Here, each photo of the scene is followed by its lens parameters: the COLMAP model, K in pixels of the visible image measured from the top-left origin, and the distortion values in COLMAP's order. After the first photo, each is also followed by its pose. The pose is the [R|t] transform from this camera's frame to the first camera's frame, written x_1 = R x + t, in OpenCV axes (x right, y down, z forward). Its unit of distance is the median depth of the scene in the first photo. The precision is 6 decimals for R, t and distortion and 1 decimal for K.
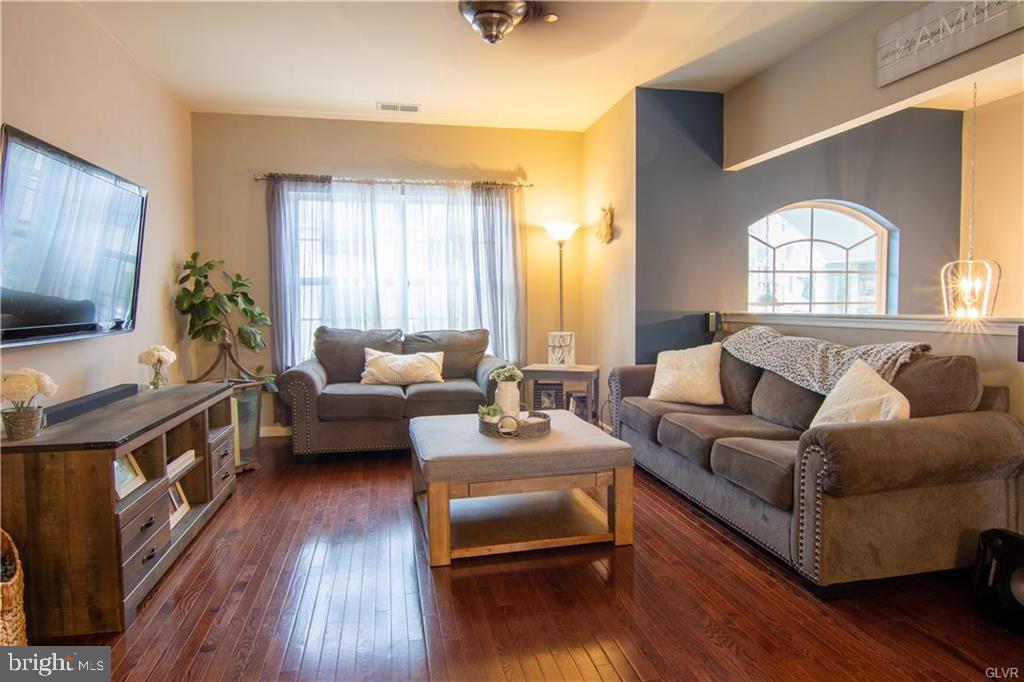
lens RADIAL K [[603.1, 0, 512.0], [0, 603.1, 341.0], [0, 0, 1]] dist [0.000357, -0.015415]
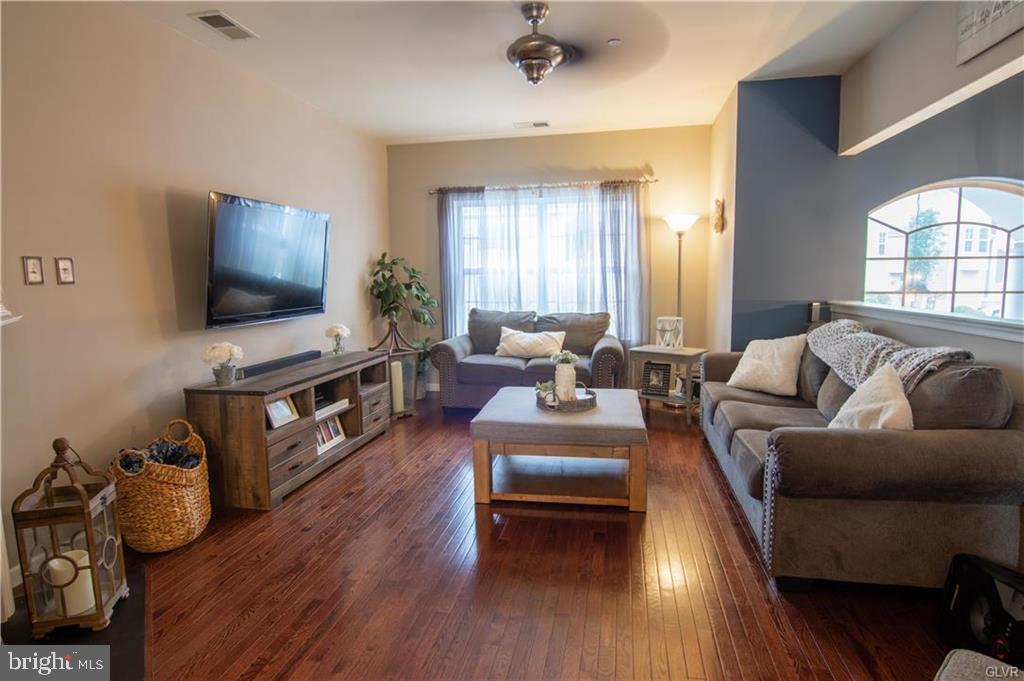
lens RADIAL K [[546.7, 0, 512.0], [0, 546.7, 340.5], [0, 0, 1]] dist [-0.001485, -0.012344]
pose [[0.919466, 0.040877, -0.391039, 0.230341], [-0.018377, 0.997962, 0.061110, -0.031048], [0.392740, -0.049002, 0.918343, -0.026374]]
